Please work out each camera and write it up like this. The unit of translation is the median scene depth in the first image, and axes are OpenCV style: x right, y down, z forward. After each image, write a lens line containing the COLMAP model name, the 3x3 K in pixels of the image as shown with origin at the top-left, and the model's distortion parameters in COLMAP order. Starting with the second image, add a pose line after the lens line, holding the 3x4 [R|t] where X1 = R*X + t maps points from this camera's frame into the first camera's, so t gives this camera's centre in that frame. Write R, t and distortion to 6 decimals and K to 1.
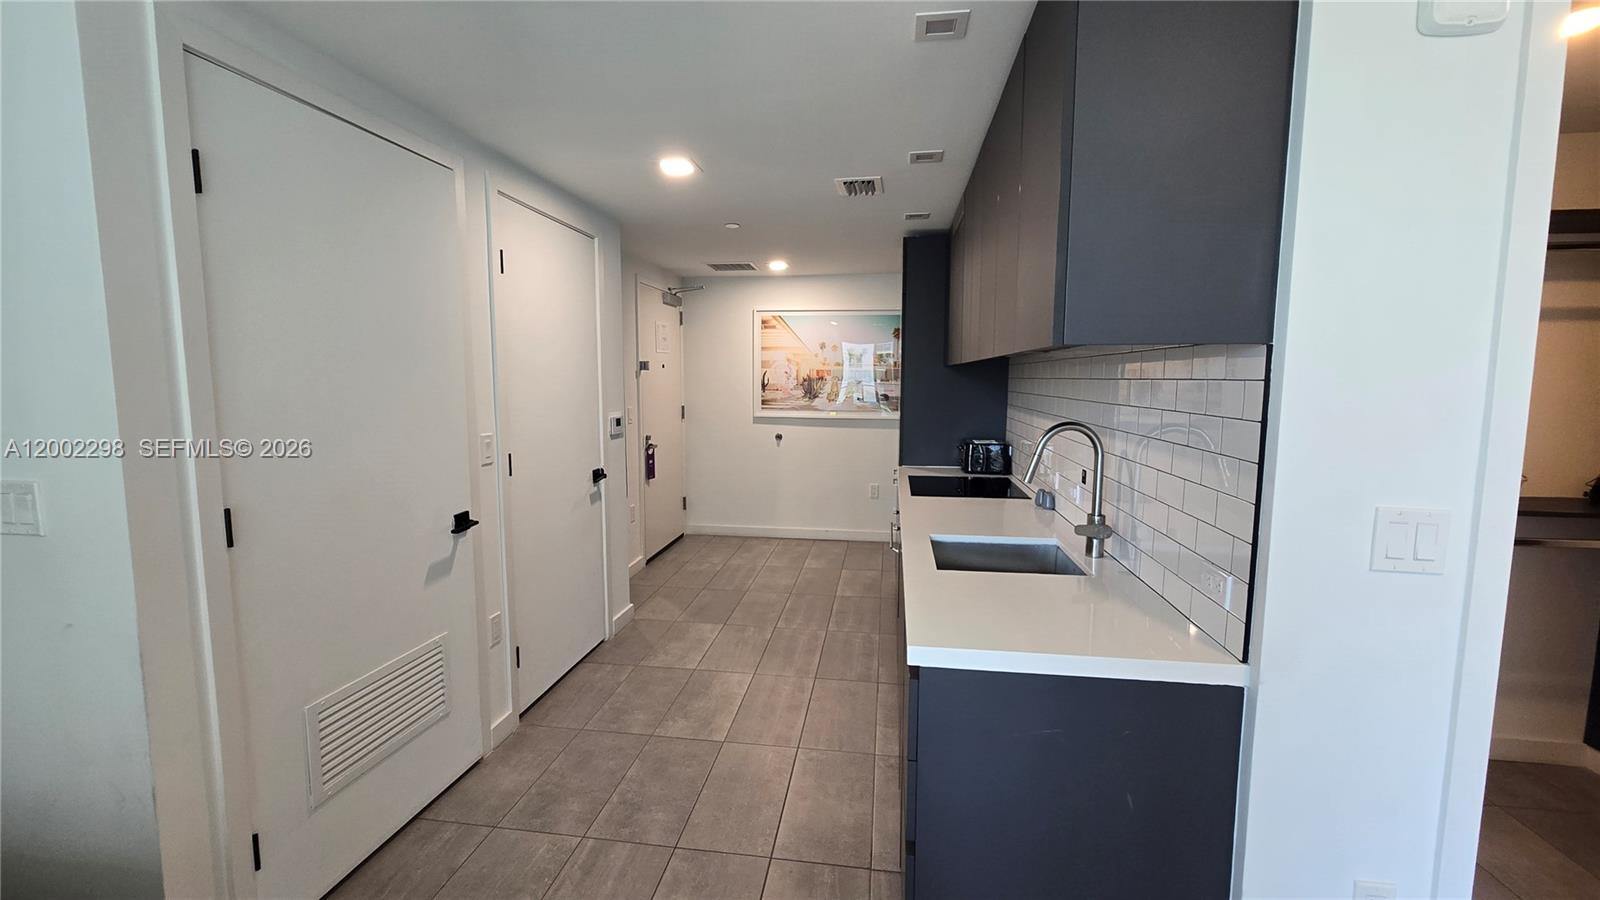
lens RADIAL K [[658.1, 0, 799.1], [0, 658.1, 443.9], [0, 0, 1]] dist [0.000500, 0.000175]
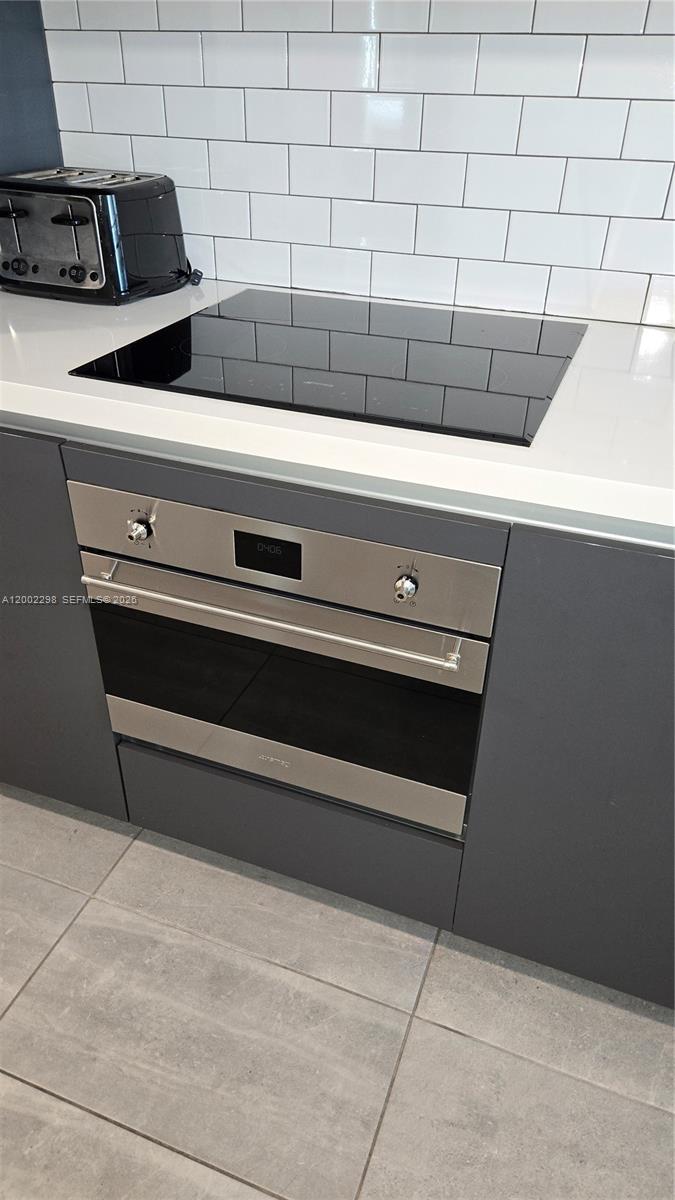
lens RADIAL K [[801.4, 0, 332.0], [0, 801.4, 605.2], [0, 0, 1]] dist [0.080170, -0.067717]
pose [[0.221350, -0.536760, 0.814183, -0.121923], [0.084464, 0.842307, 0.532338, -0.036720], [-0.971530, -0.049064, 0.231781, 1.036504]]
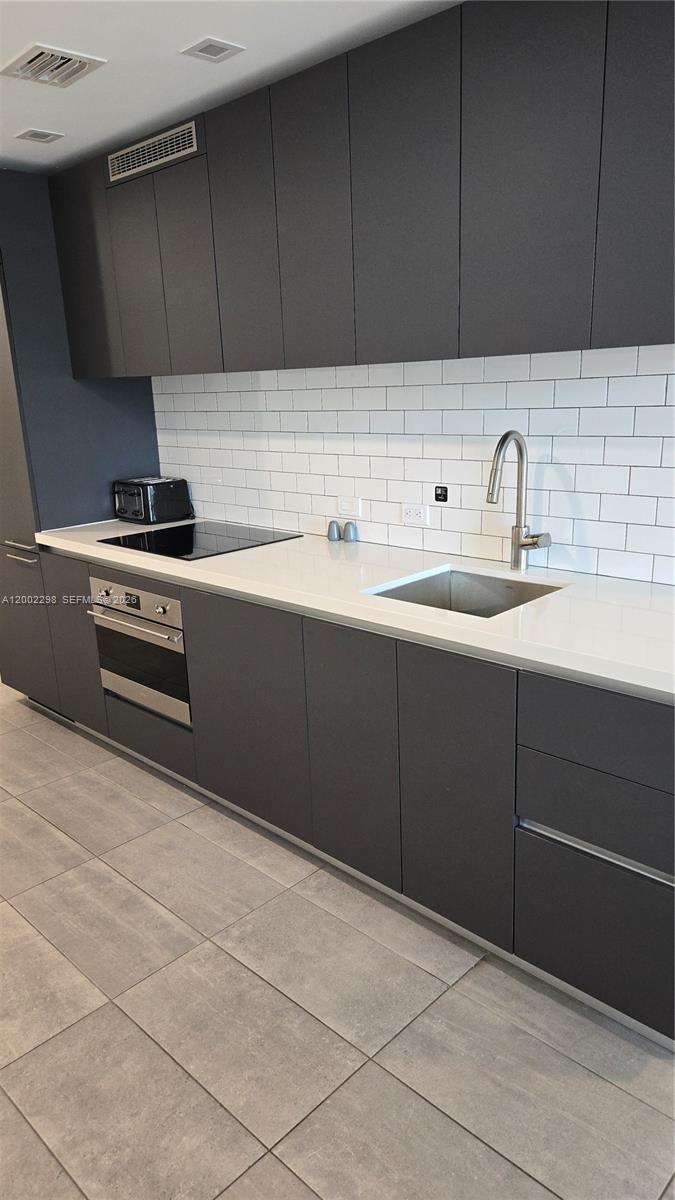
lens RADIAL K [[801.4, 0, 329.6], [0, 801.4, 603.1], [0, 0, 1]] dist [0.080170, -0.067717]
pose [[0.597072, -0.239209, 0.765692, -0.448622], [0.124004, 0.970554, 0.206514, -0.042767], [-0.792545, -0.028355, 0.609153, 0.341222]]
